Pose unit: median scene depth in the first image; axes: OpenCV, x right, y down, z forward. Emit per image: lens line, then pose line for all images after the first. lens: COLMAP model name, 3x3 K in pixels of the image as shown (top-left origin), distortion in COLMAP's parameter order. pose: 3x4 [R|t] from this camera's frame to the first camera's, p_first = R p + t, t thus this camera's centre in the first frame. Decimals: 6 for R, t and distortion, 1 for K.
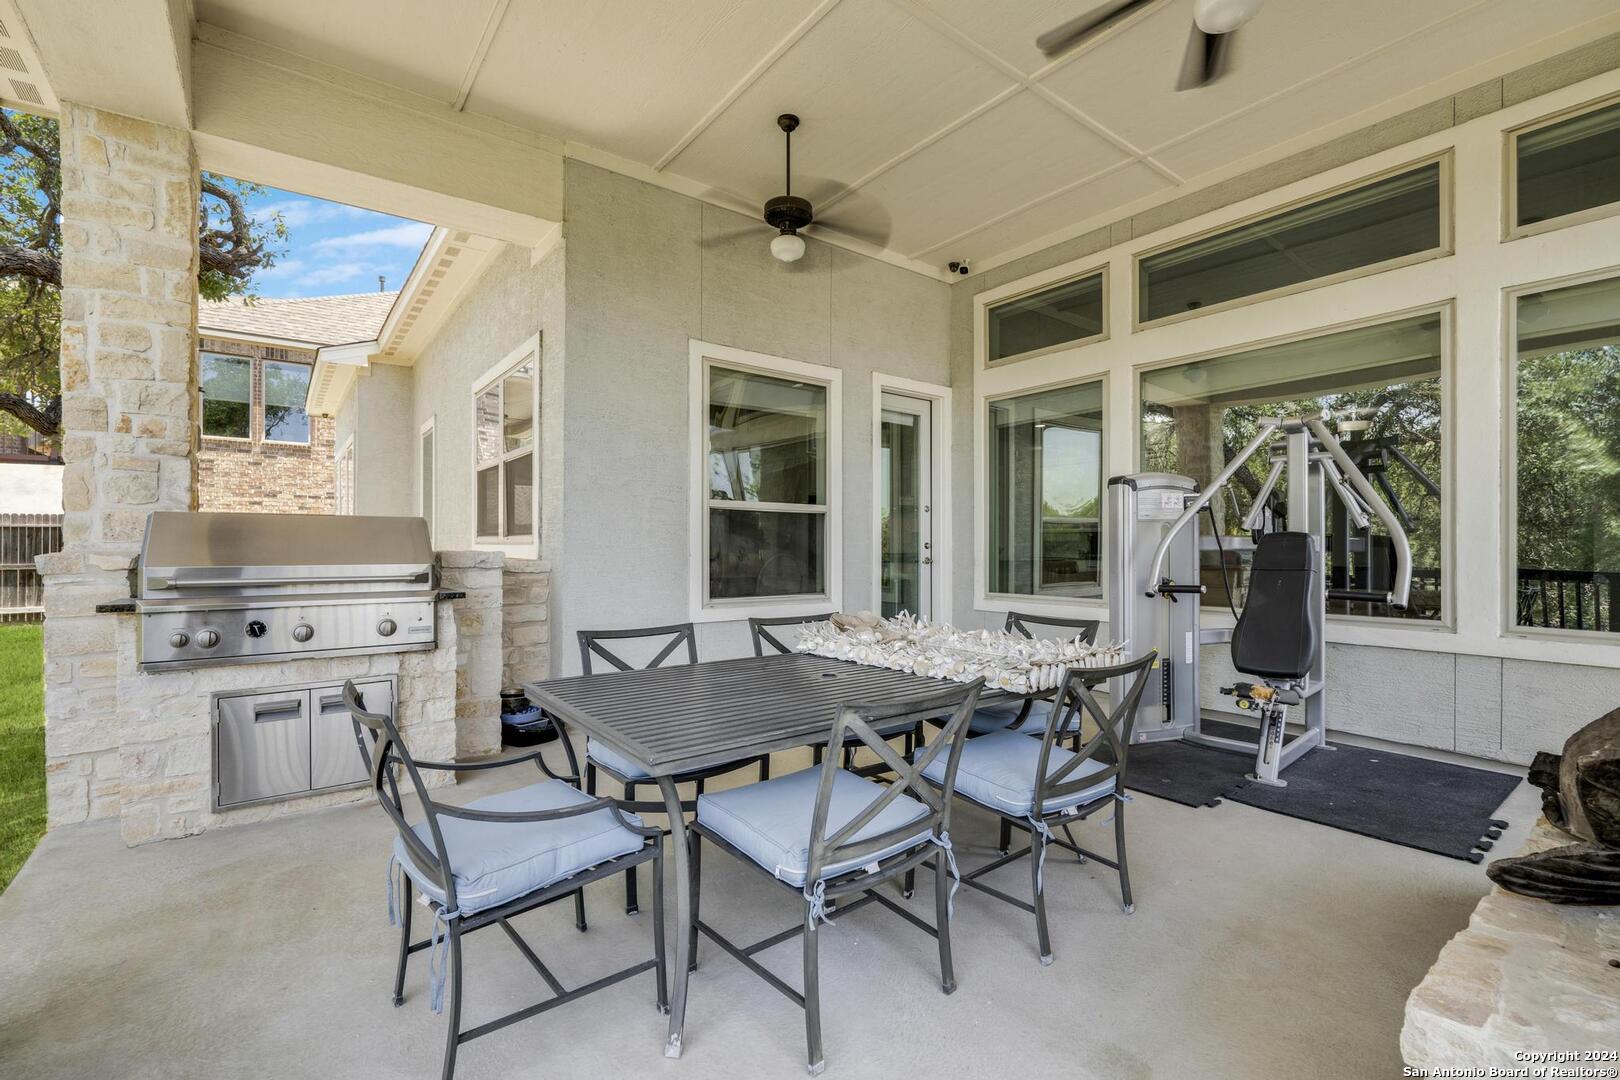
lens RADIAL K [[707.2, 0, 811.4], [0, 707.2, 545.0], [0, 0, 1]] dist [-0.004965, -0.000236]
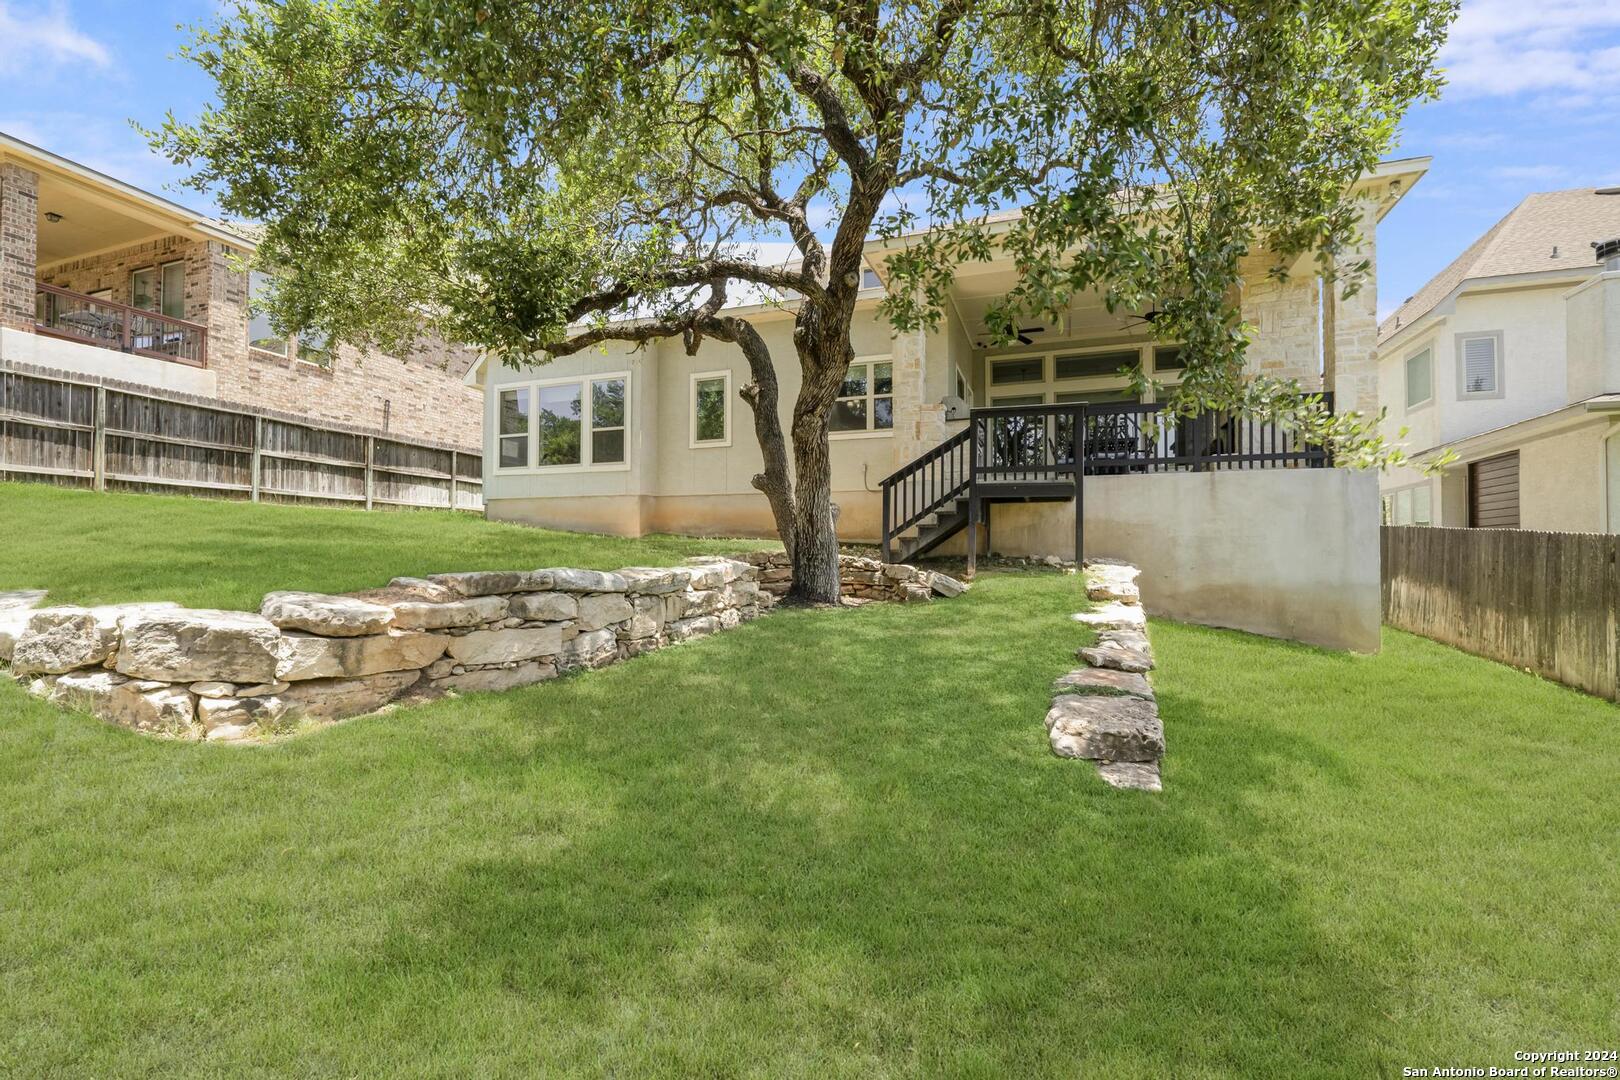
lens RADIAL K [[707.2, 0, 809.6], [0, 707.2, 548.0], [0, 0, 1]] dist [-0.004965, -0.000236]
pose [[0.842169, 0.007967, 0.539154, -0.952842], [-0.005074, 0.999964, -0.006851, 0.191787], [-0.539189, 0.003034, 0.842179, -0.426221]]
